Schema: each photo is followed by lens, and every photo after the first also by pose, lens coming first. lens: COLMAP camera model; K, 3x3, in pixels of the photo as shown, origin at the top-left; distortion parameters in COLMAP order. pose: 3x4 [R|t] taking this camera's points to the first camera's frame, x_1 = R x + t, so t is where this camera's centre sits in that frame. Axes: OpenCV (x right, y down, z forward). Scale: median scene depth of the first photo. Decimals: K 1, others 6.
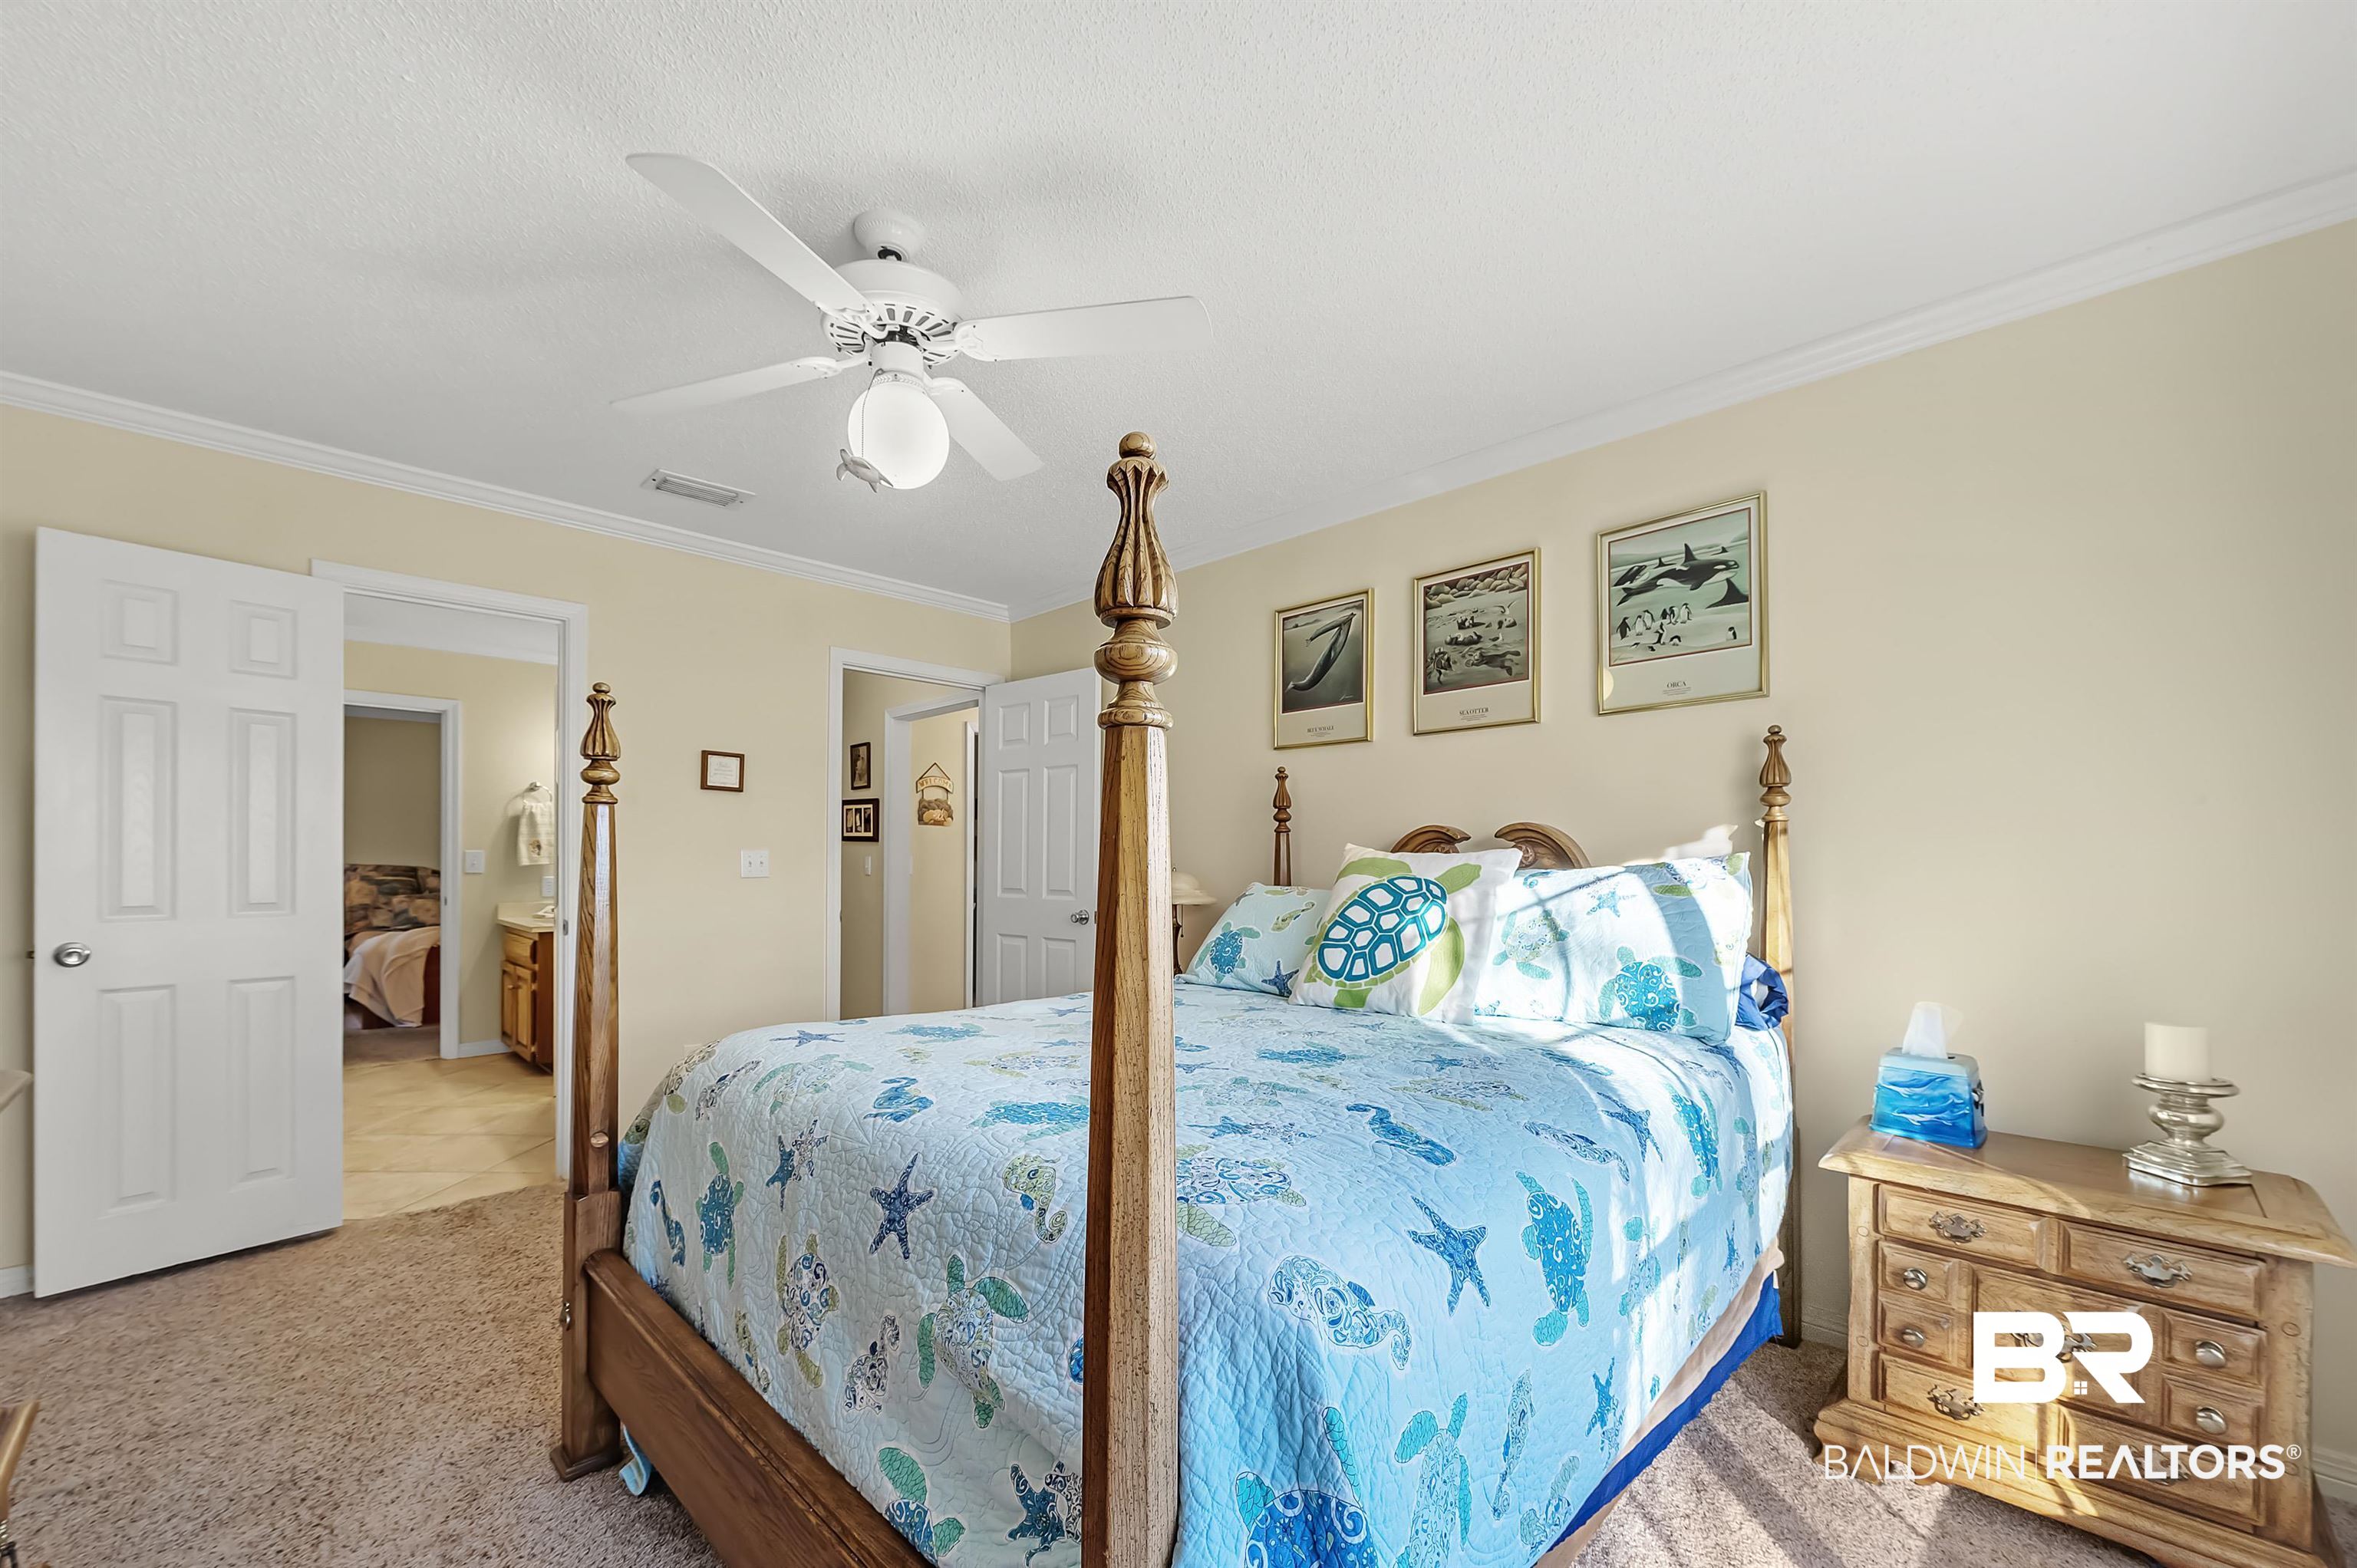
lens RADIAL K [[936.8, 0, 1169.8], [0, 936.8, 864.8], [0, 0, 1]] dist [-0.008320, -0.000758]
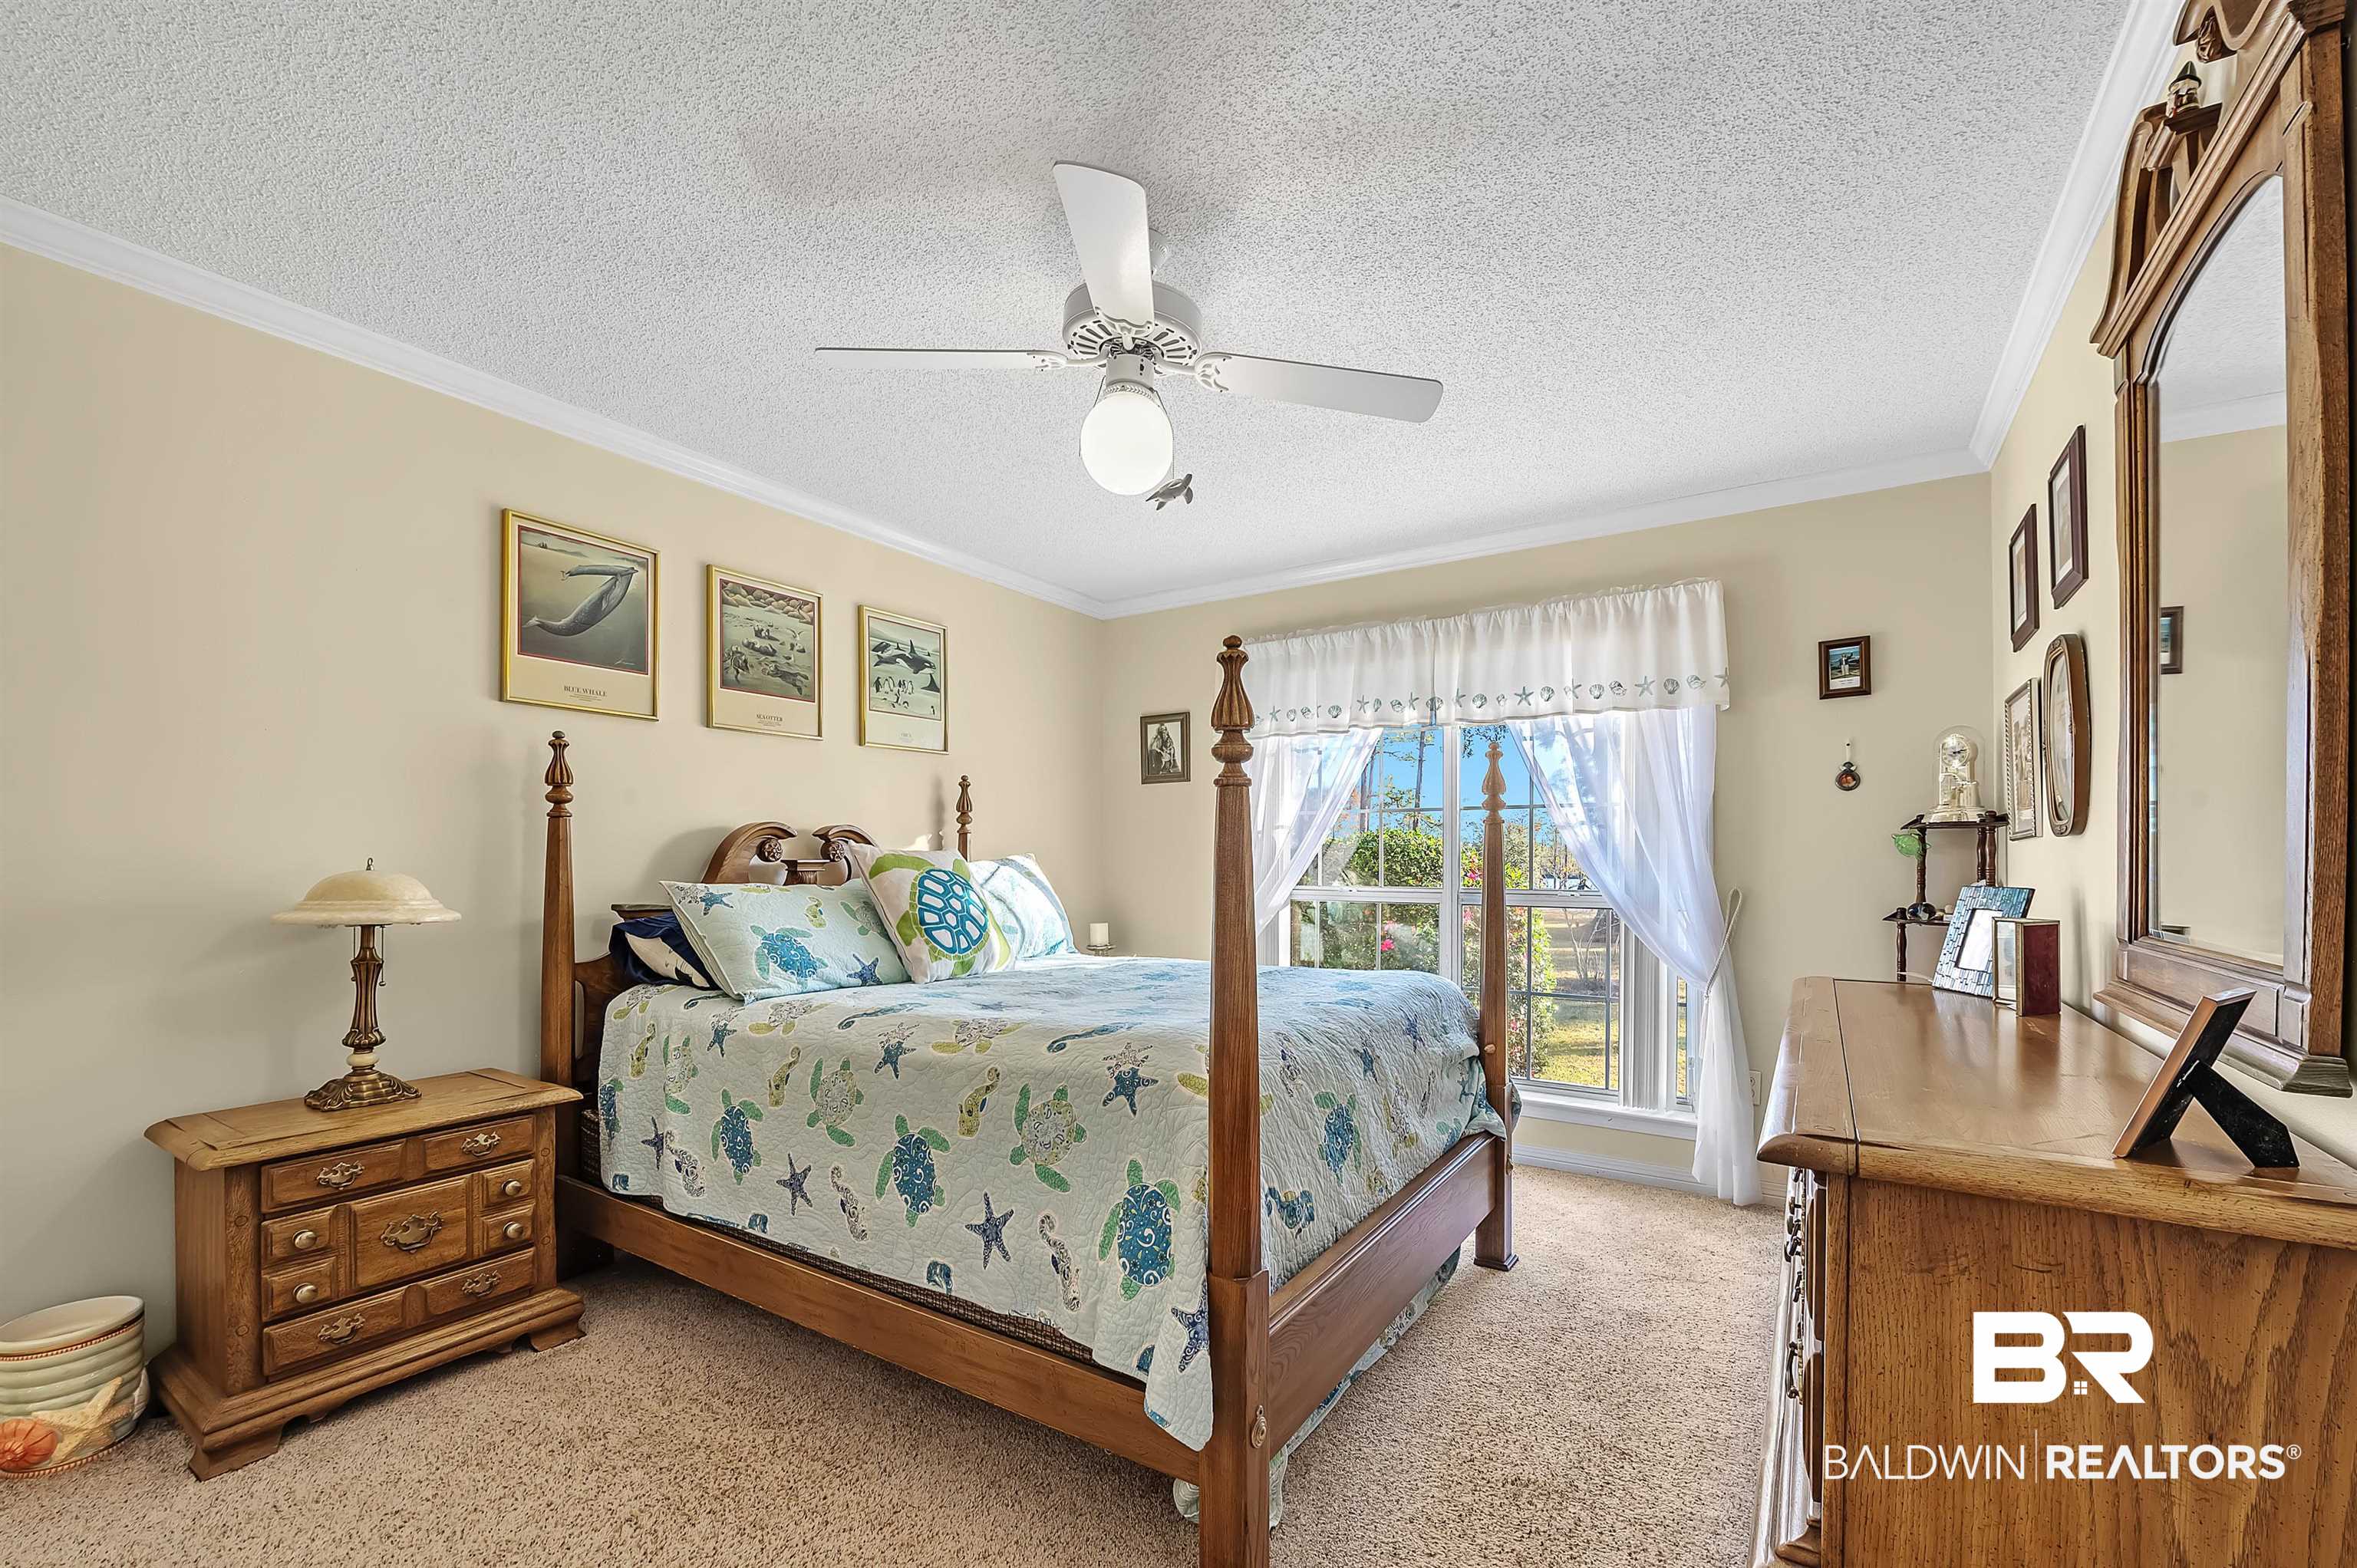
lens RADIAL K [[988.1, 0, 1172.4], [0, 988.1, 862.6], [0, 0, 1]] dist [-0.003025, 0.000042]
pose [[-0.213016, -0.002816, 0.977045, -0.868397], [0.000814, 0.999995, 0.003060, 0.000390], [-0.977048, 0.001447, -0.213012, 0.768505]]
